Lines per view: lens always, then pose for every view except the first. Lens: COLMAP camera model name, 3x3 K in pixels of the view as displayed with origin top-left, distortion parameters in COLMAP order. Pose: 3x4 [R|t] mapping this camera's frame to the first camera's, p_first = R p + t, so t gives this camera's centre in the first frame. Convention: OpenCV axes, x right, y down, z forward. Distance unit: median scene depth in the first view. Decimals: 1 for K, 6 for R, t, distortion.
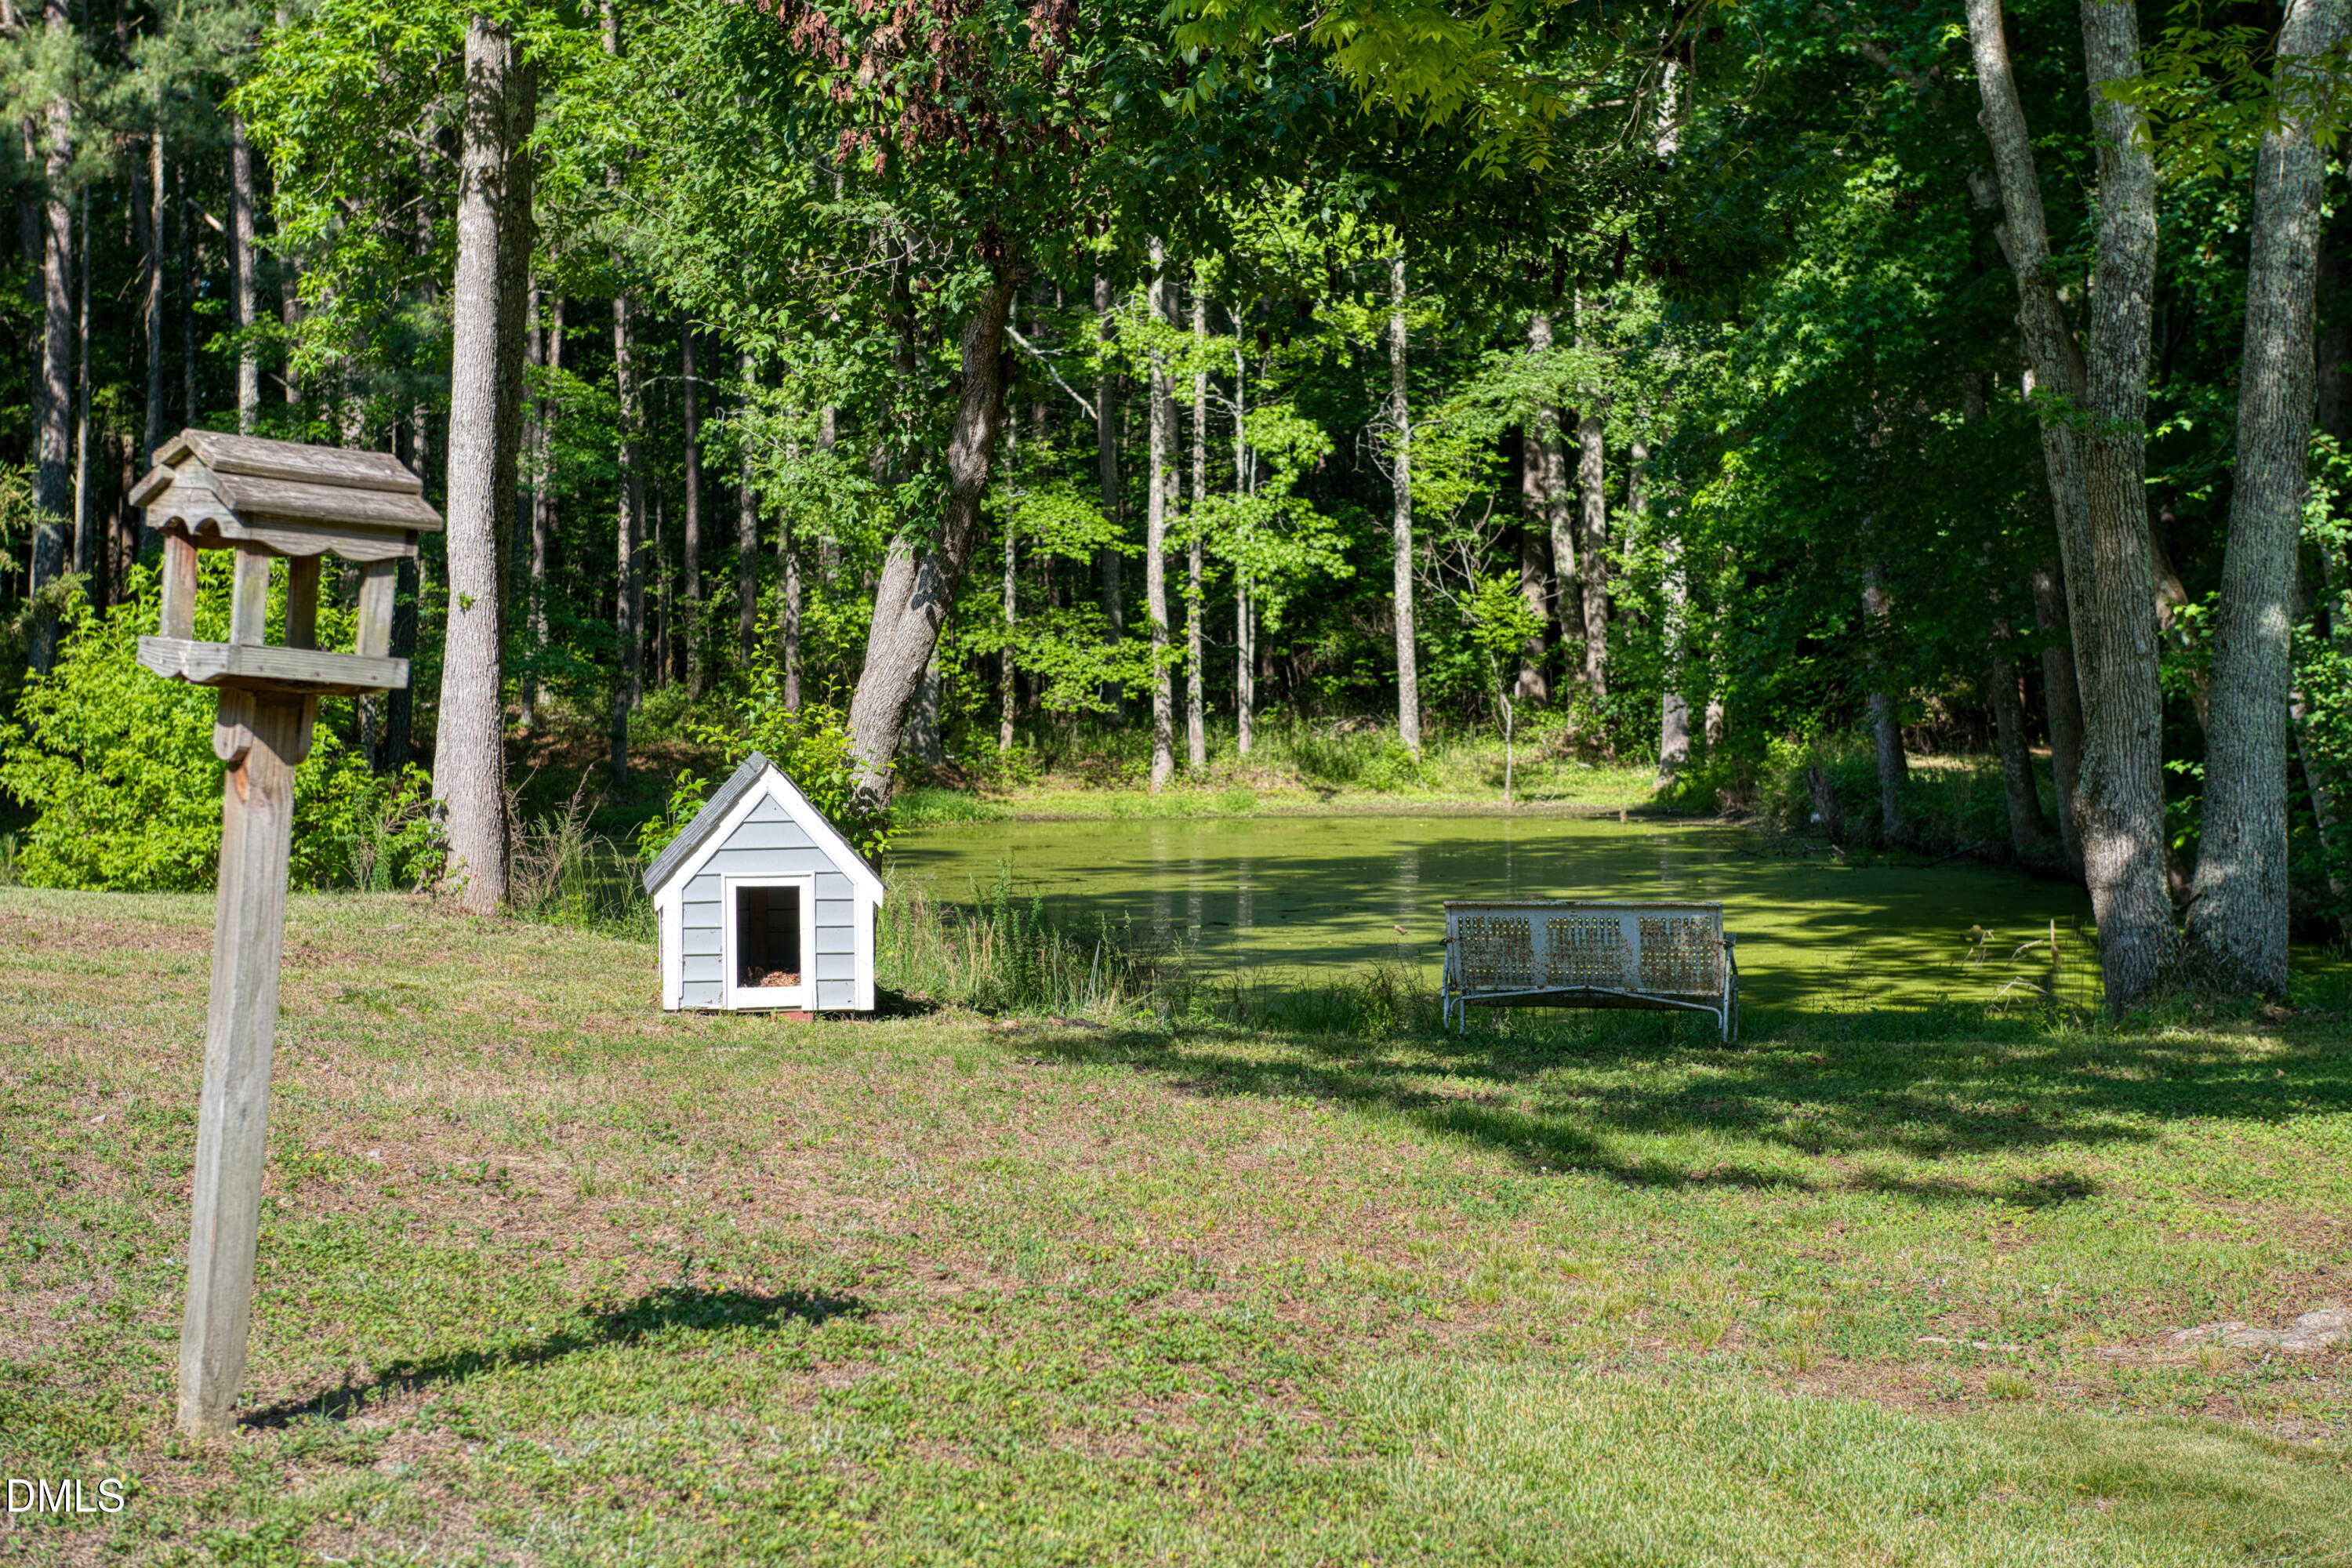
lens RADIAL K [[4329.9, 0, 1167.1], [0, 4329.9, 803.1], [0, 0, 1]] dist [0.030956, 0.000000]
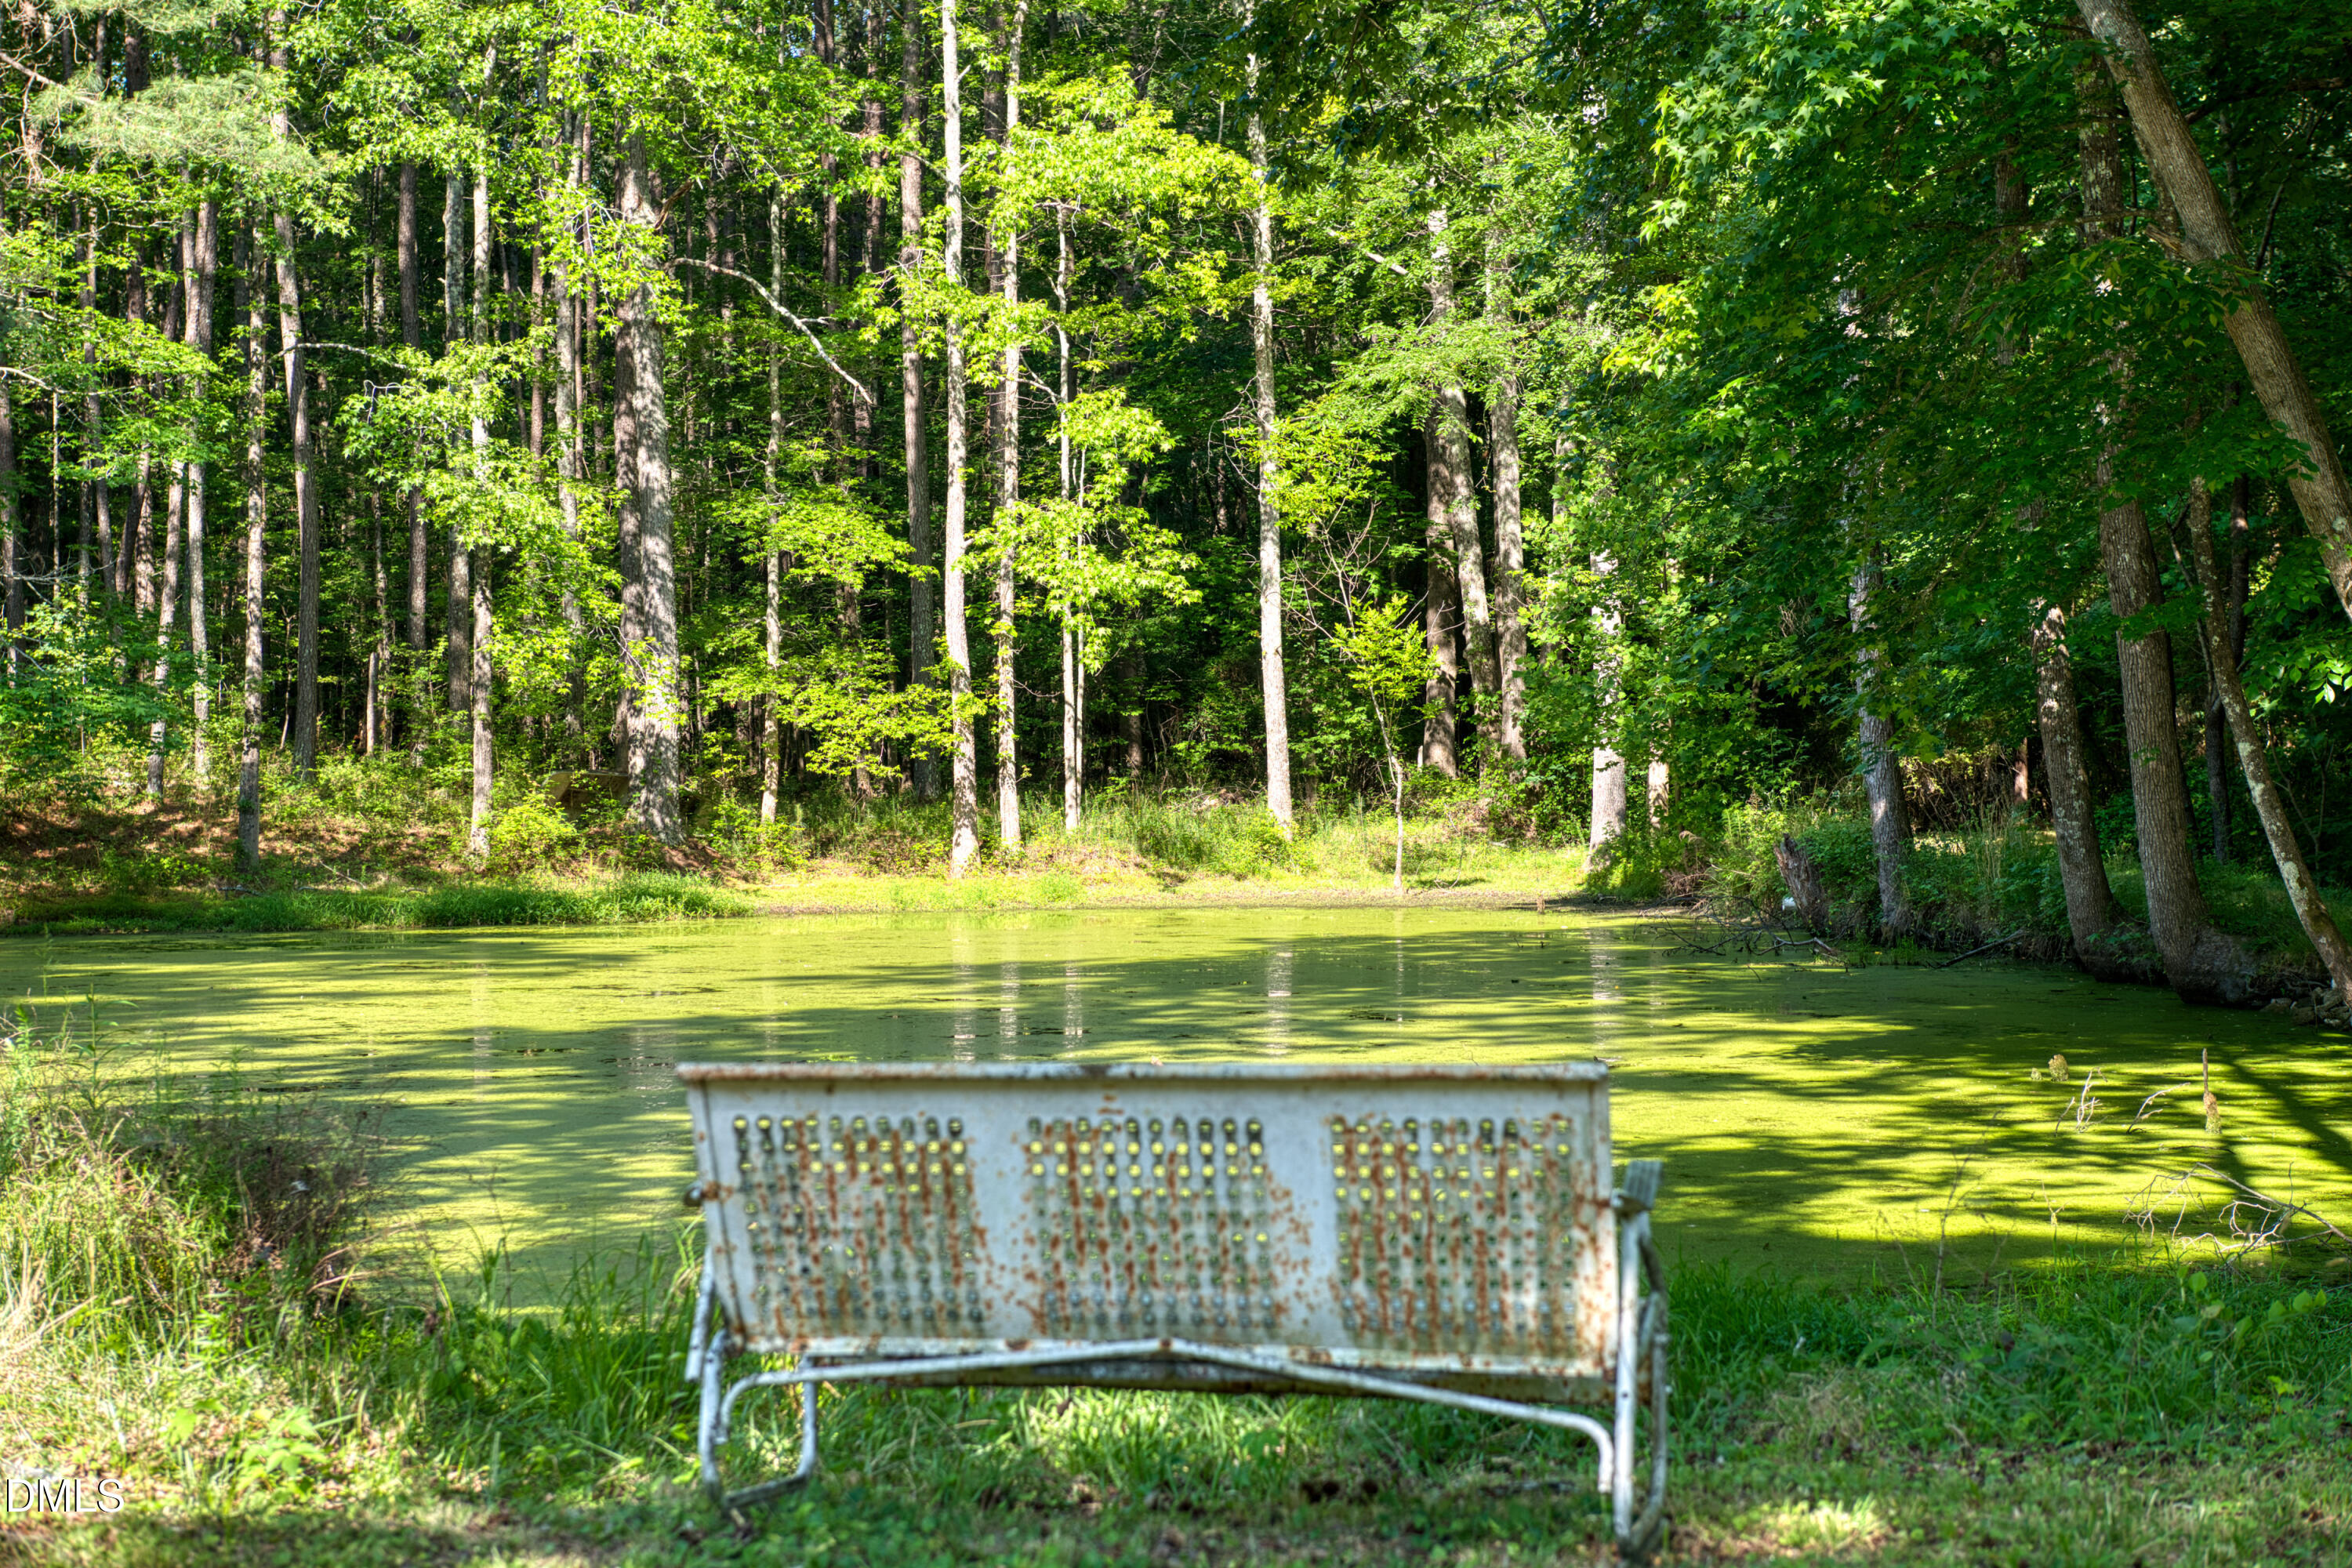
lens RADIAL K [[4494.3, 0, 1163.3], [0, 4494.3, 767.8], [0, 0, 1]] dist [0.047913, 0.000000]
pose [[0.999902, -0.003578, 0.013545, 0.024435], [0.004013, 0.999472, -0.032248, 0.003849], [-0.013423, 0.032299, 0.999388, 0.175457]]
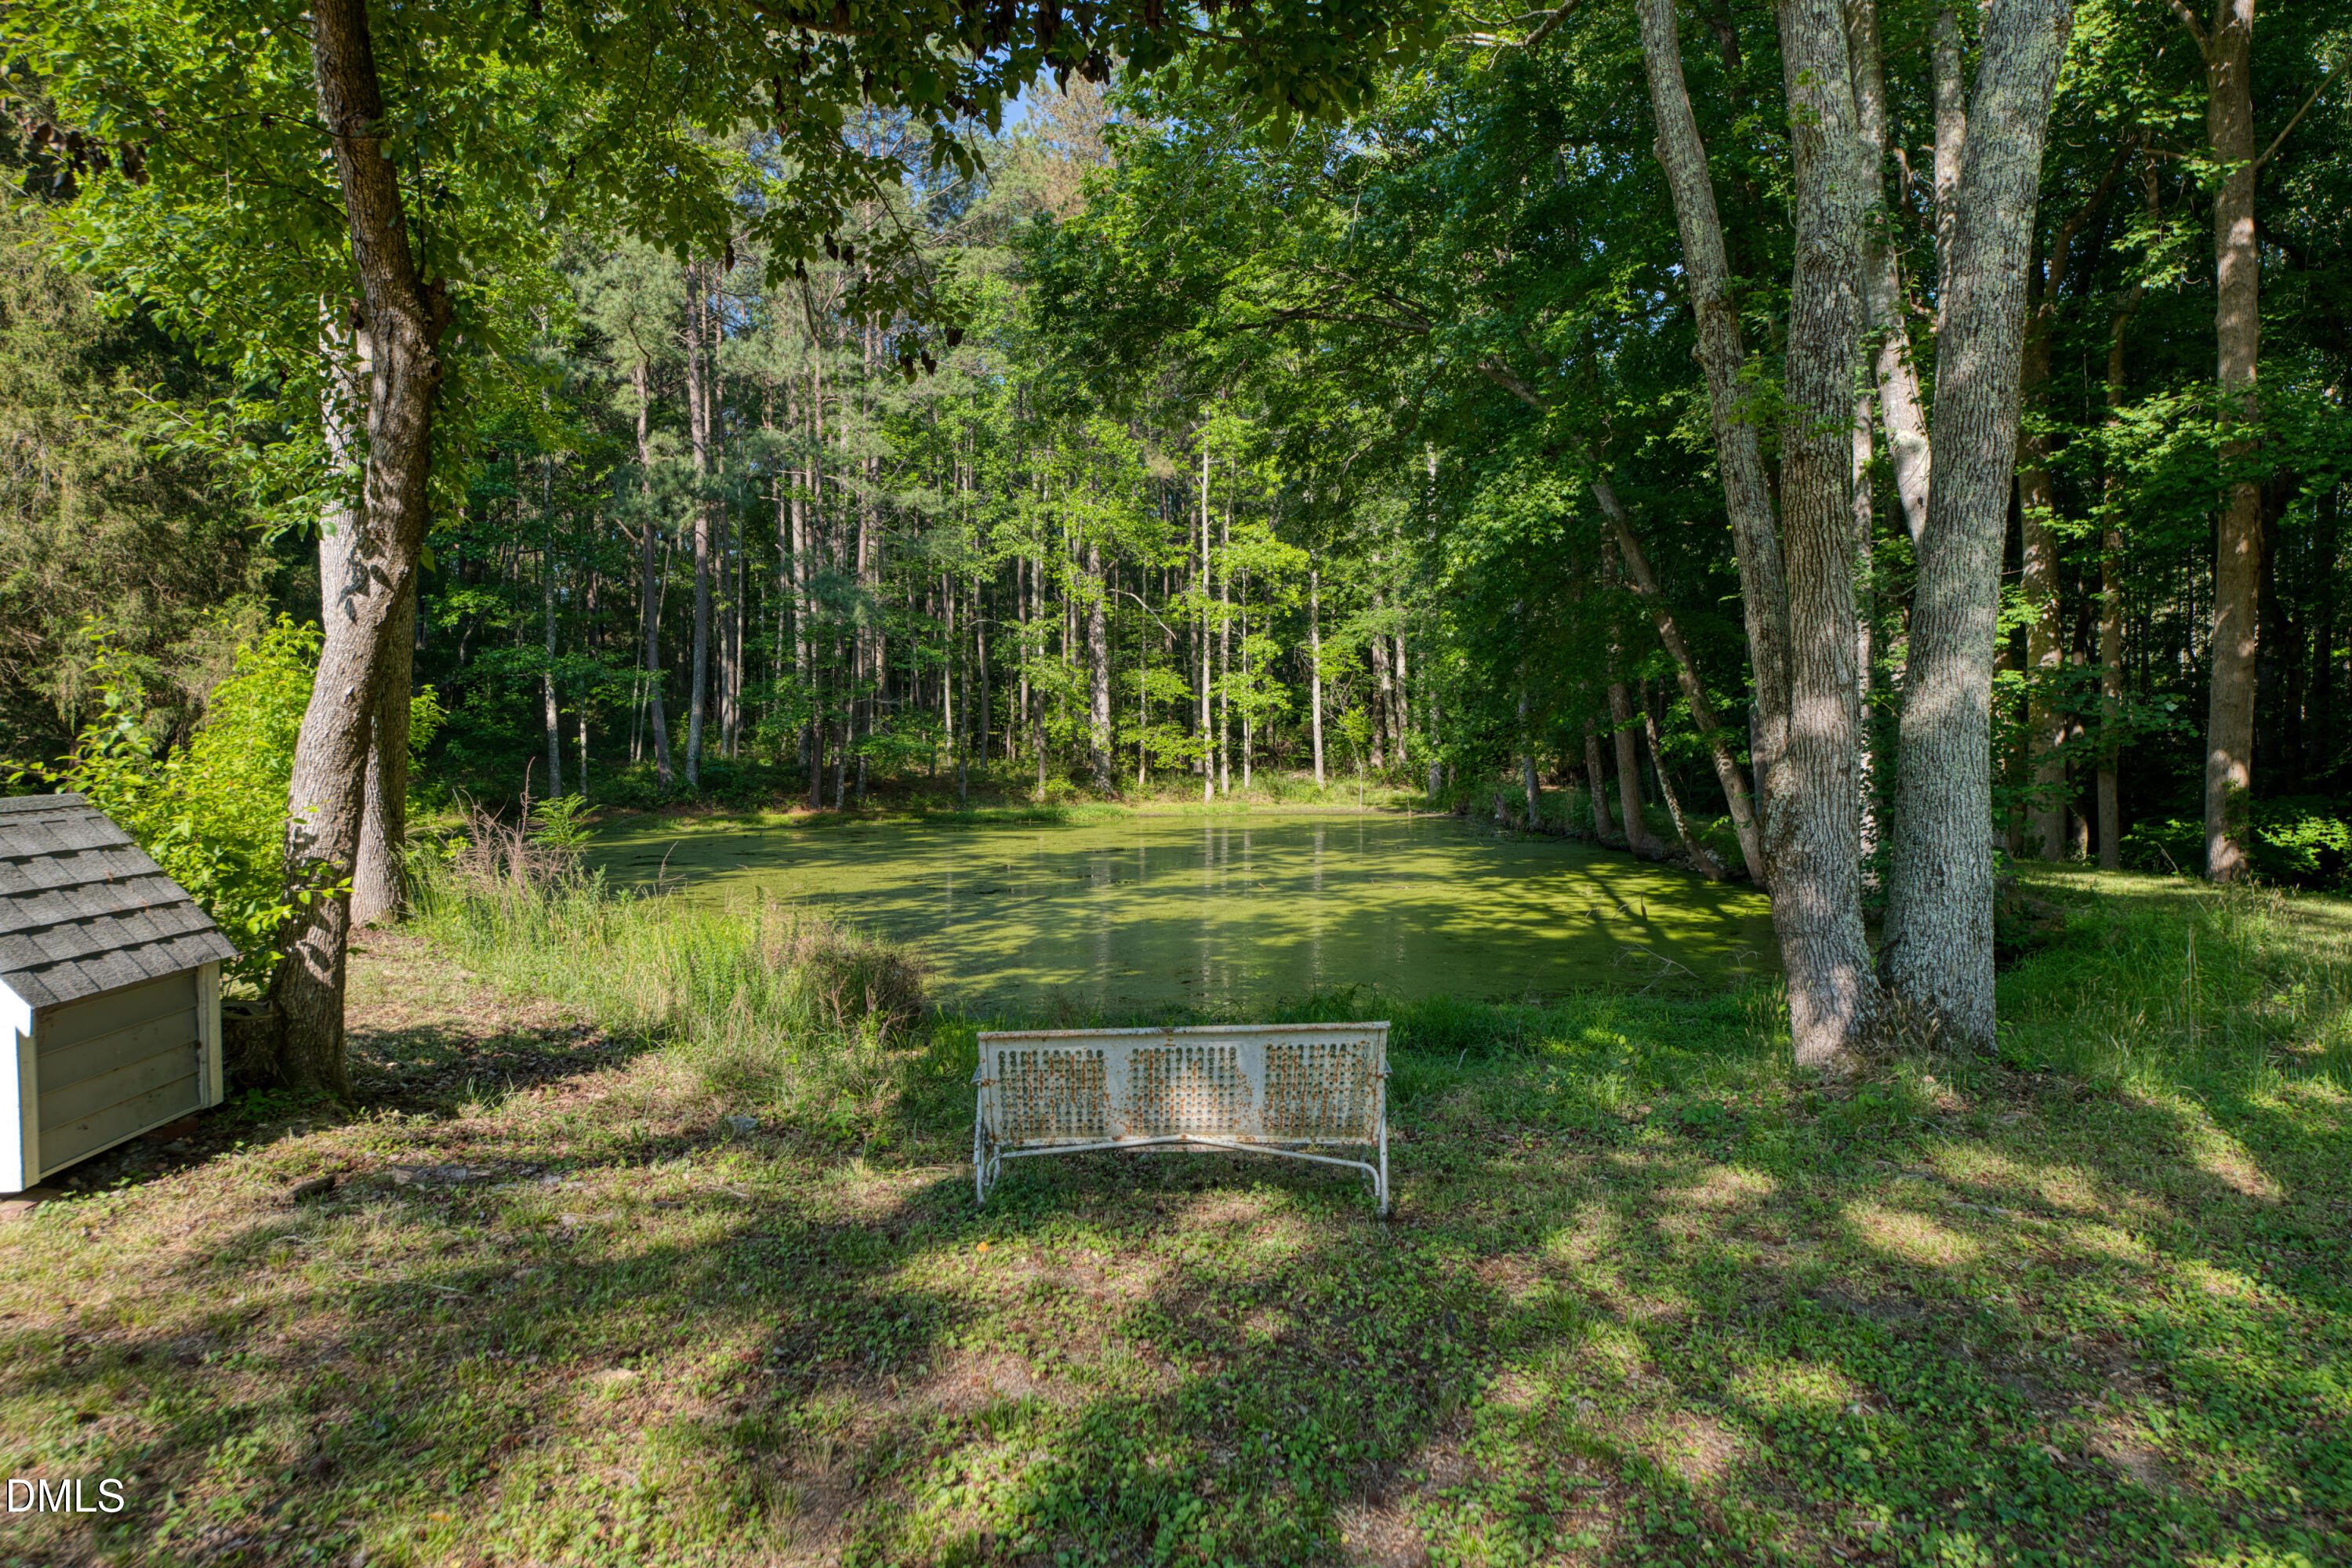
lens RADIAL K [[1533.6, 0, 1188.5], [0, 1533.6, 779.5], [0, 0, 1]] dist [0.007202, -0.002298]
pose [[0.998725, -0.001185, -0.050462, 0.028978], [0.000405, 0.999880, -0.015454, -0.002551], [0.050475, 0.015414, 0.998606, 0.190656]]
